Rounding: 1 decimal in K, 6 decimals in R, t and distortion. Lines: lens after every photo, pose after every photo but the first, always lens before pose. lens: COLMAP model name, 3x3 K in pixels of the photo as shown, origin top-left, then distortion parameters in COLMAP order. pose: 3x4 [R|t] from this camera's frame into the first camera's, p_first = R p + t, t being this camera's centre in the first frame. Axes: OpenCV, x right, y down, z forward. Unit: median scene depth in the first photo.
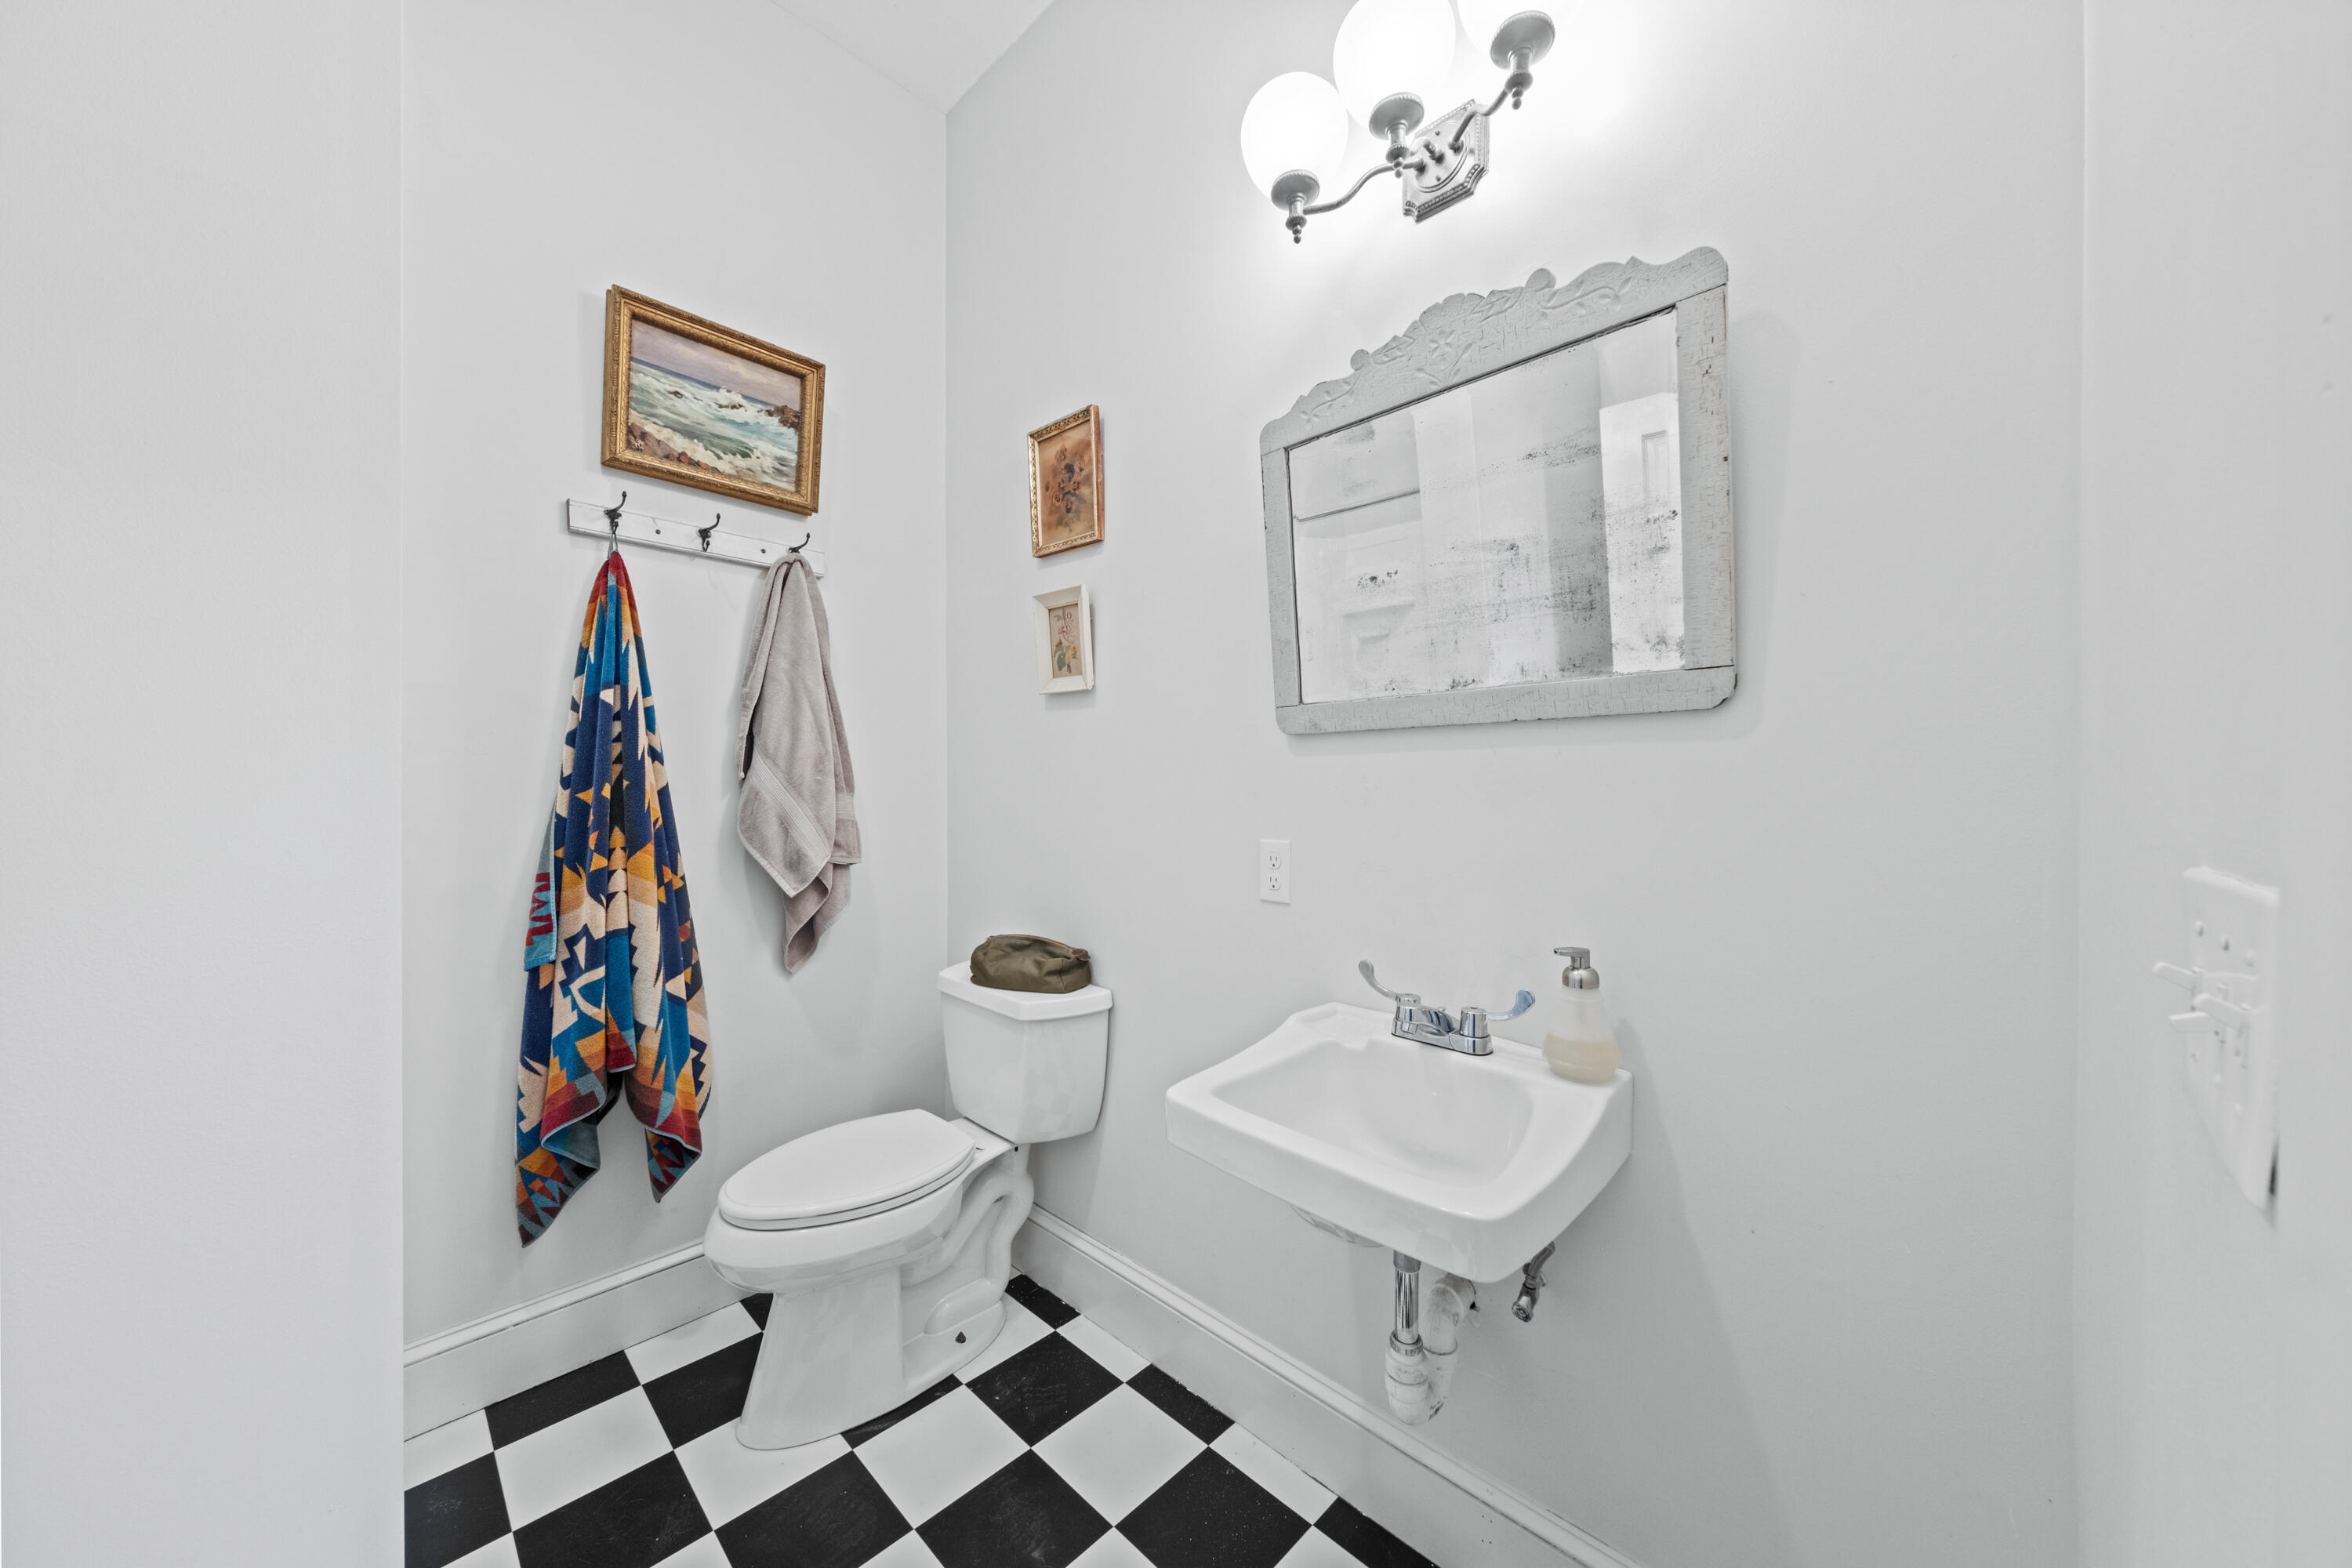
lens RADIAL K [[805.6, 0, 1171.1], [0, 805.6, 777.8], [0, 0, 1]] dist [0.002944, -0.000595]
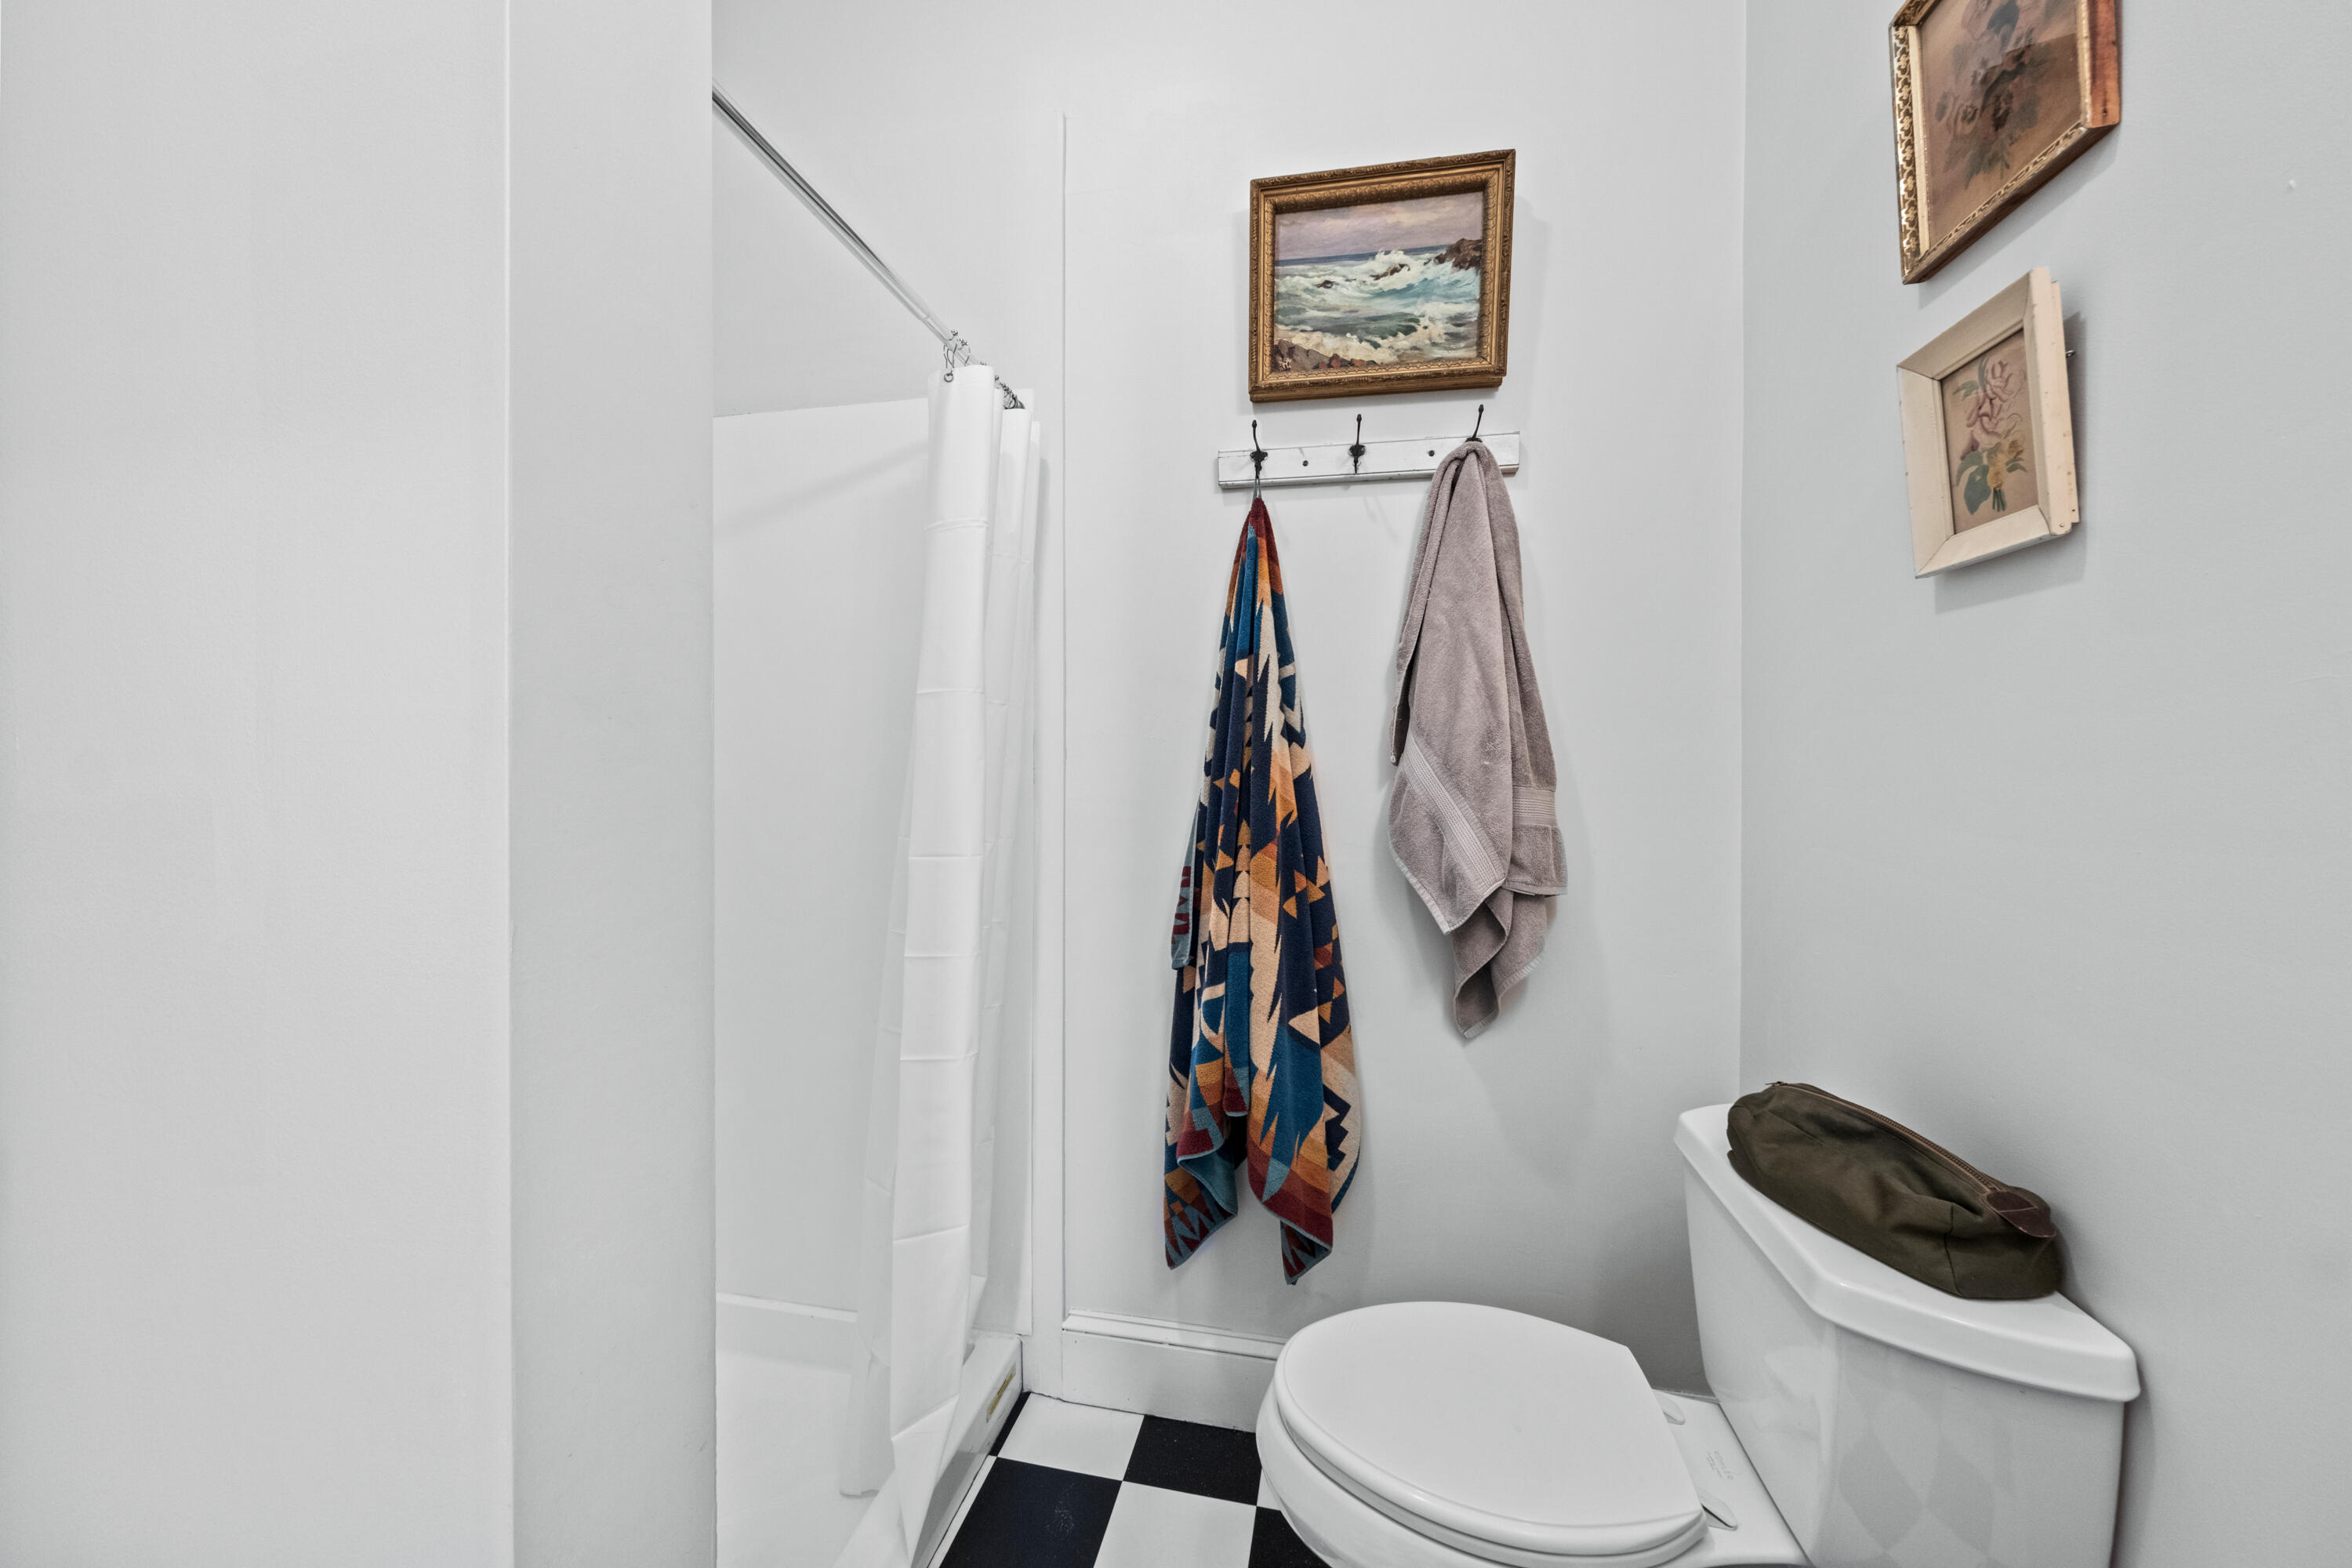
lens RADIAL K [[805.6, 0, 1220.1], [0, 805.6, 768.3], [0, 0, 1]] dist [0.002944, -0.000595]
pose [[0.546447, 0.005377, -0.837477, 0.003660], [-0.000828, 0.999982, 0.005880, 0.000844], [0.837493, -0.002520, 0.546441, 0.461136]]
